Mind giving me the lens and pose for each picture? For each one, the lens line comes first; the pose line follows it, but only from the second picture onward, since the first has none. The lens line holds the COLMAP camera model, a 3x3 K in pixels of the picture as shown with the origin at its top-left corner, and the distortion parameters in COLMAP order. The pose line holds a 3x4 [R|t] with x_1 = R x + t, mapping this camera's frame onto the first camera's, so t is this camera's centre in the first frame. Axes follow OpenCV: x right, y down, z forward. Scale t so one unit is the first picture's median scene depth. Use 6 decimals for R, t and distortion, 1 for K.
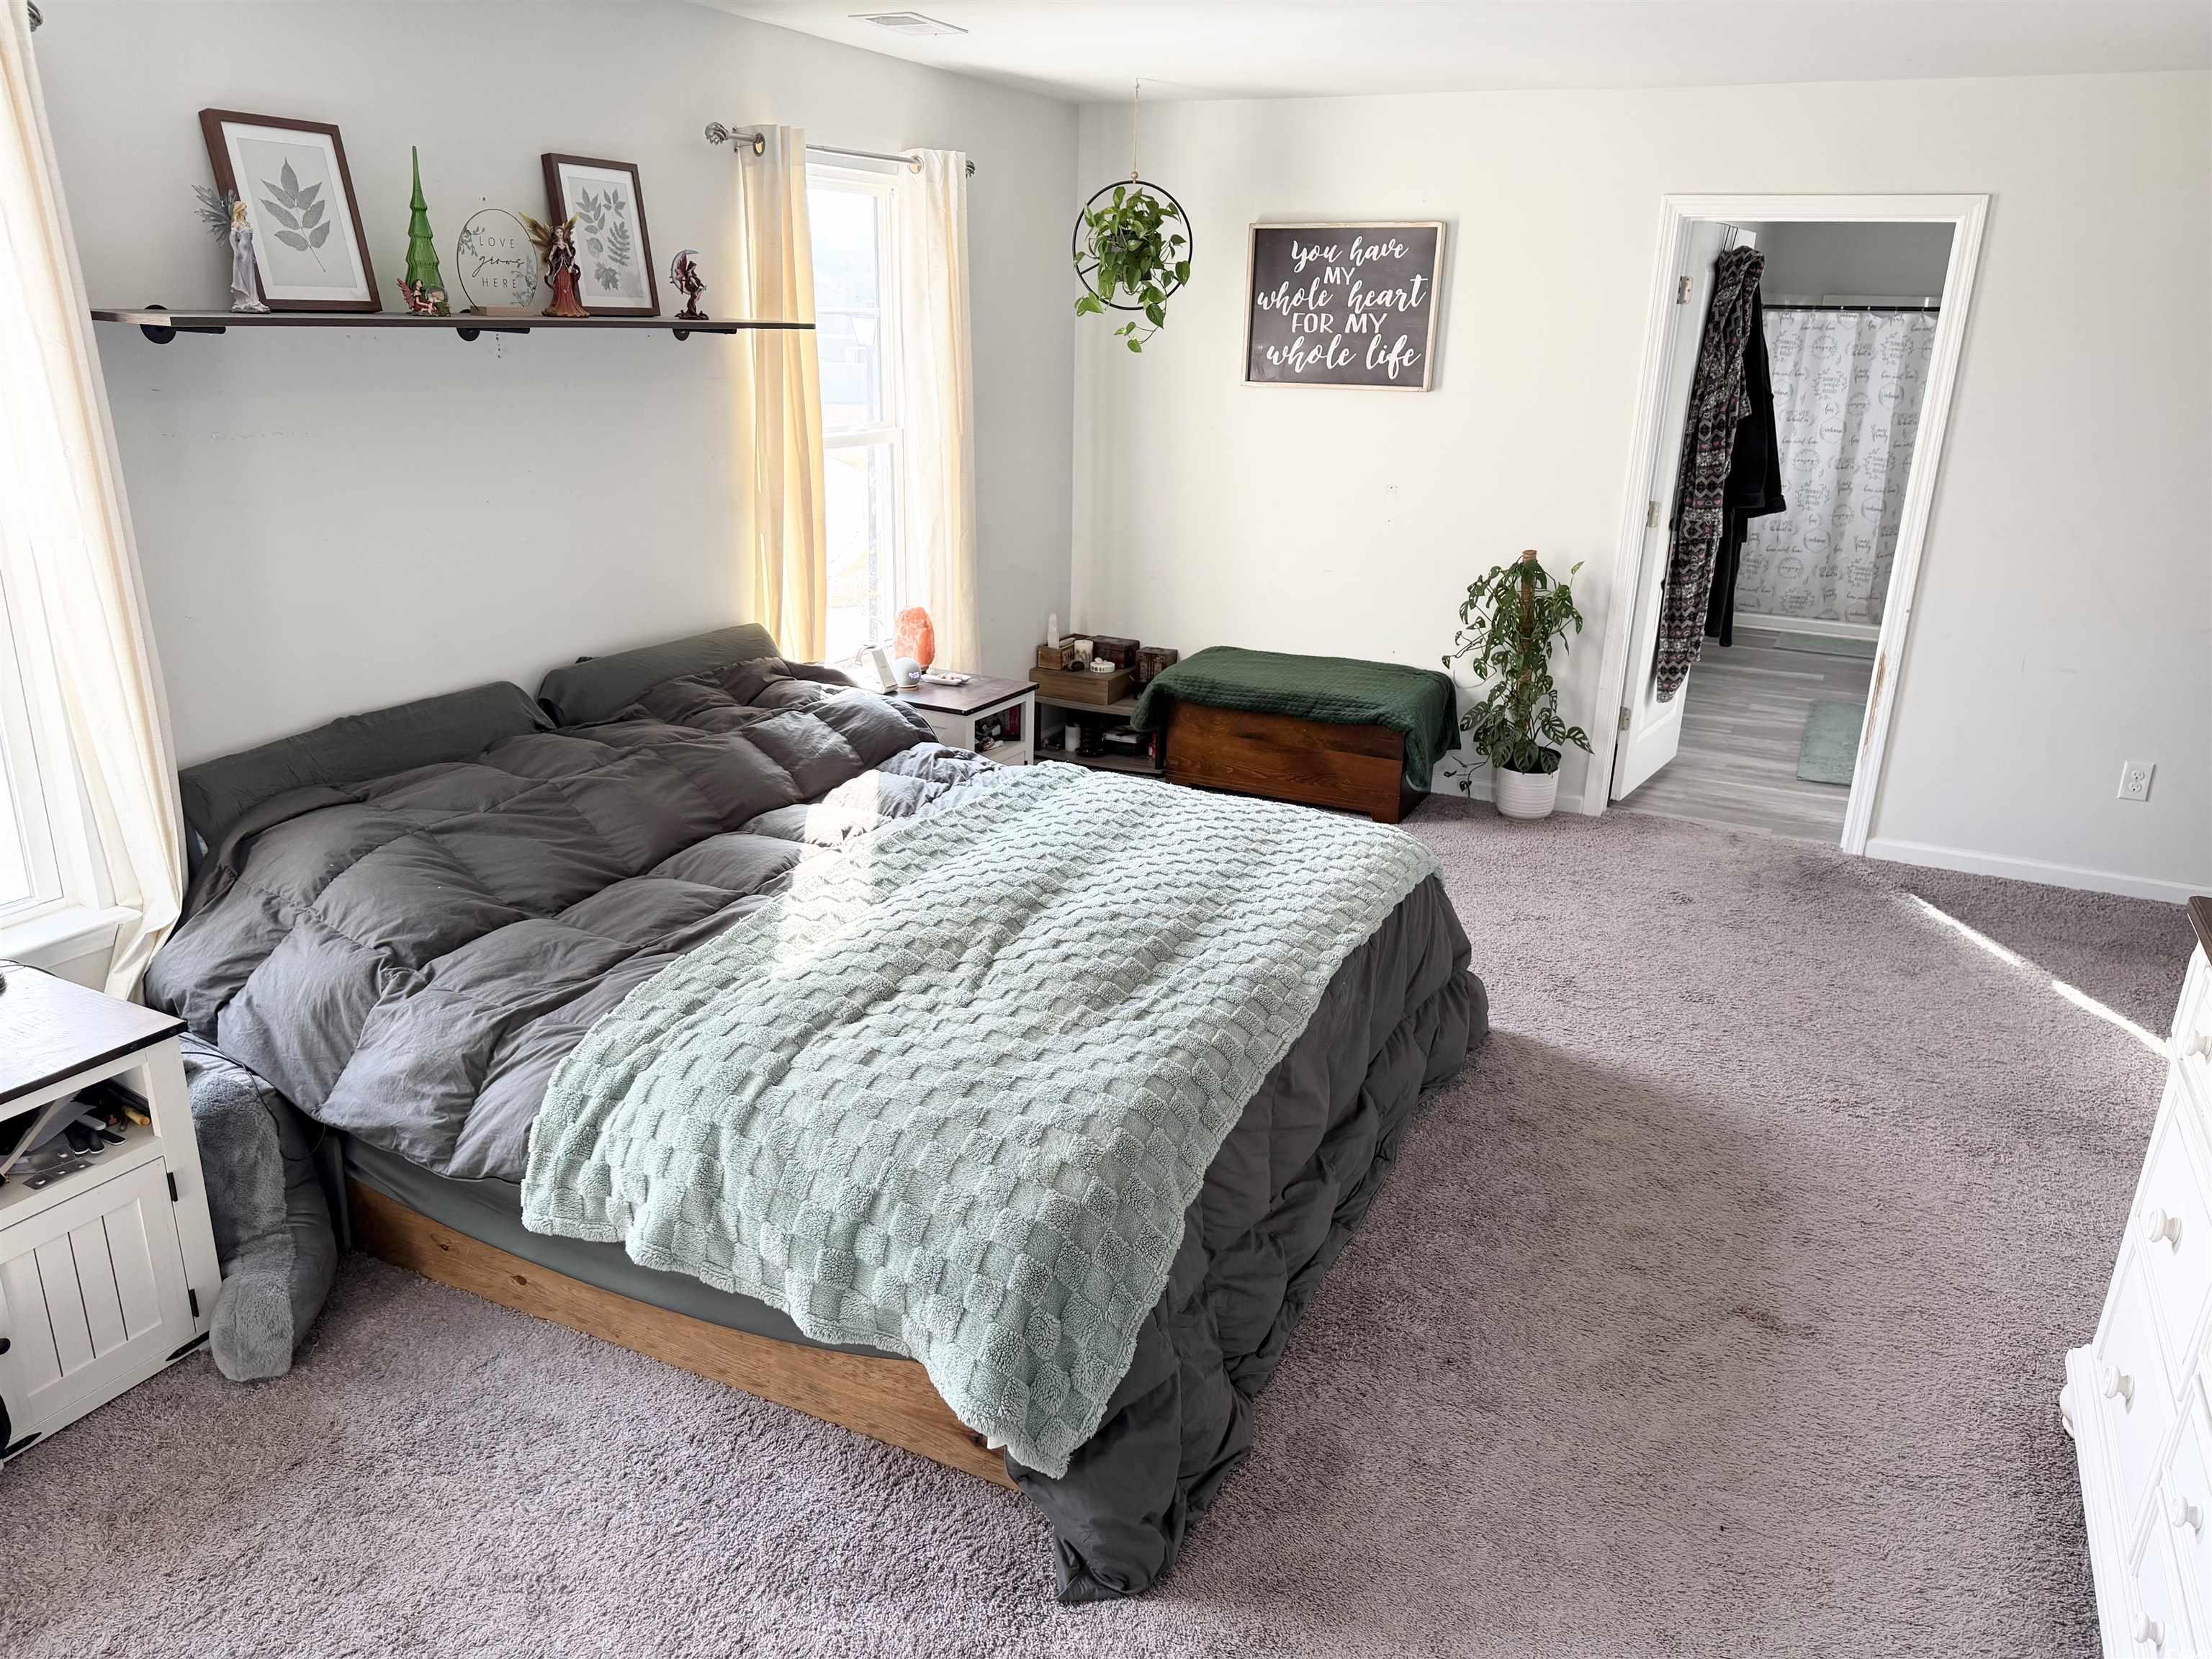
lens RADIAL K [[1562.5, 0, 1106.0], [0, 1562.5, 829.5], [0, 0, 1]] dist [0.020323, -0.030373]
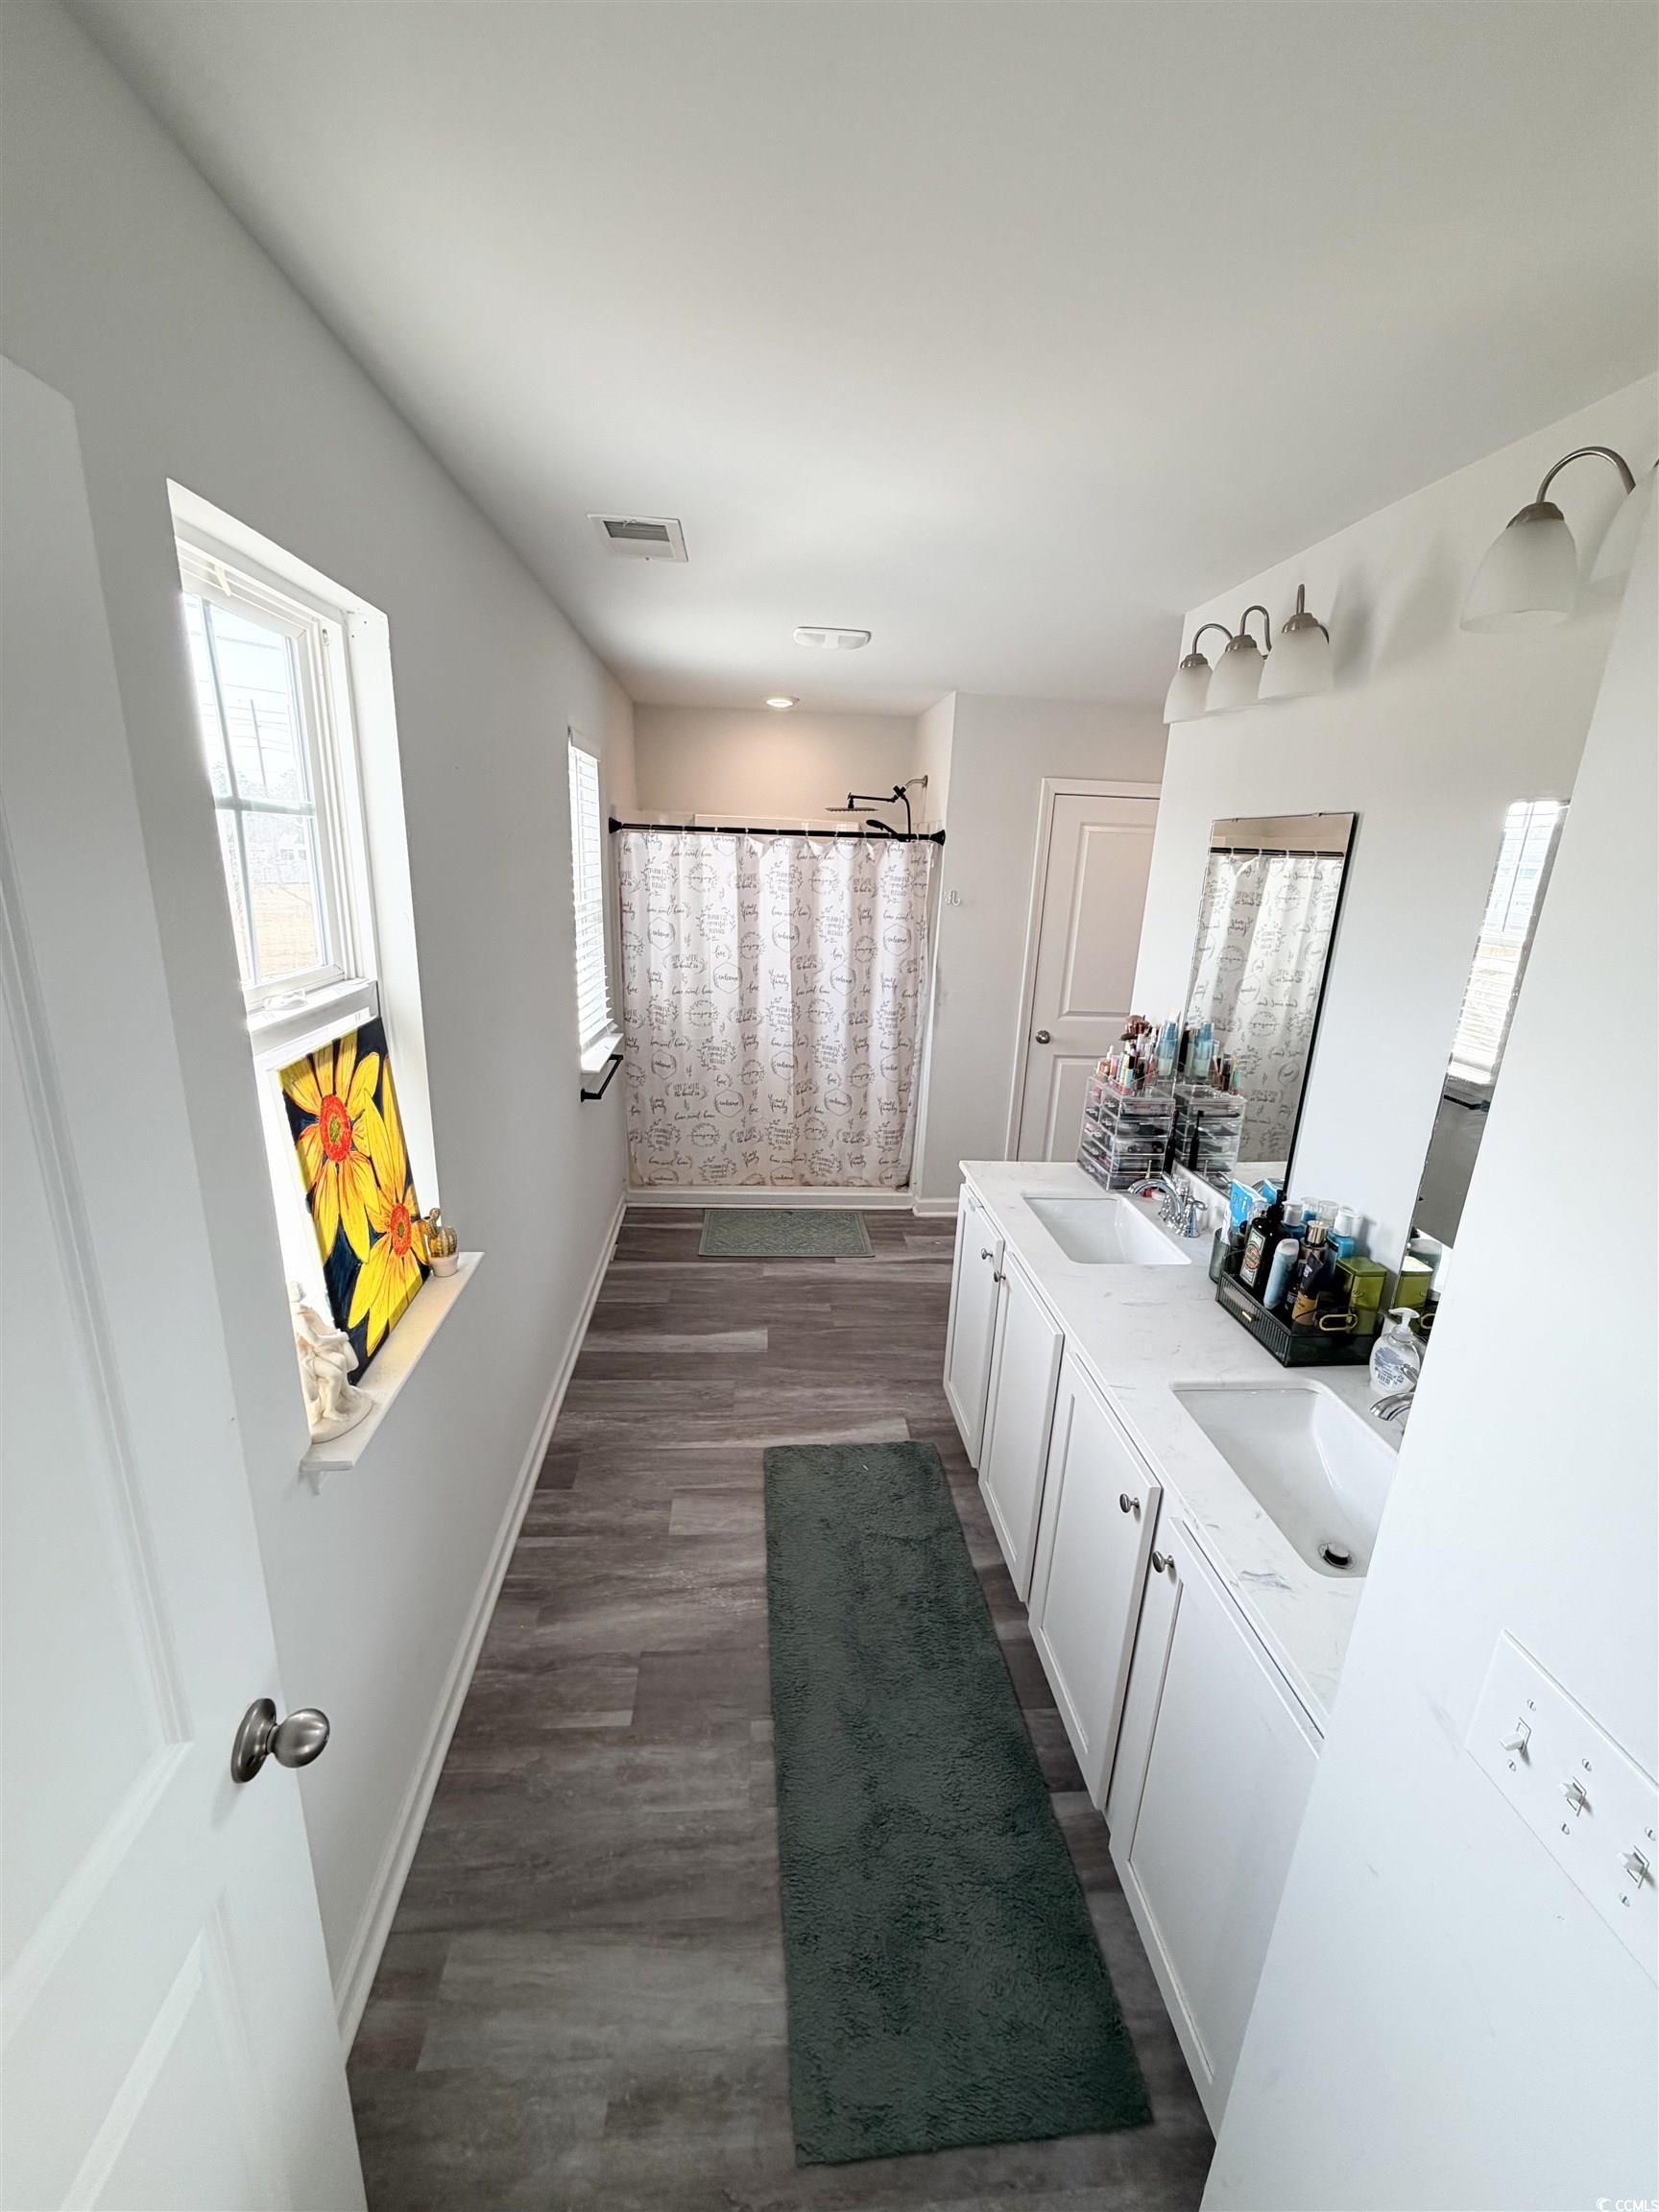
lens RADIAL K [[892.7, 0, 829.5], [0, 892.7, 1106.0], [0, 0, 1]] dist [0.000468, 0.000025]
pose [[0.856478, -0.136047, 0.497932, 0.269242], [0.144866, 0.989226, 0.021102, -0.191479], [-0.495438, 0.054060, 0.866960, 0.575482]]
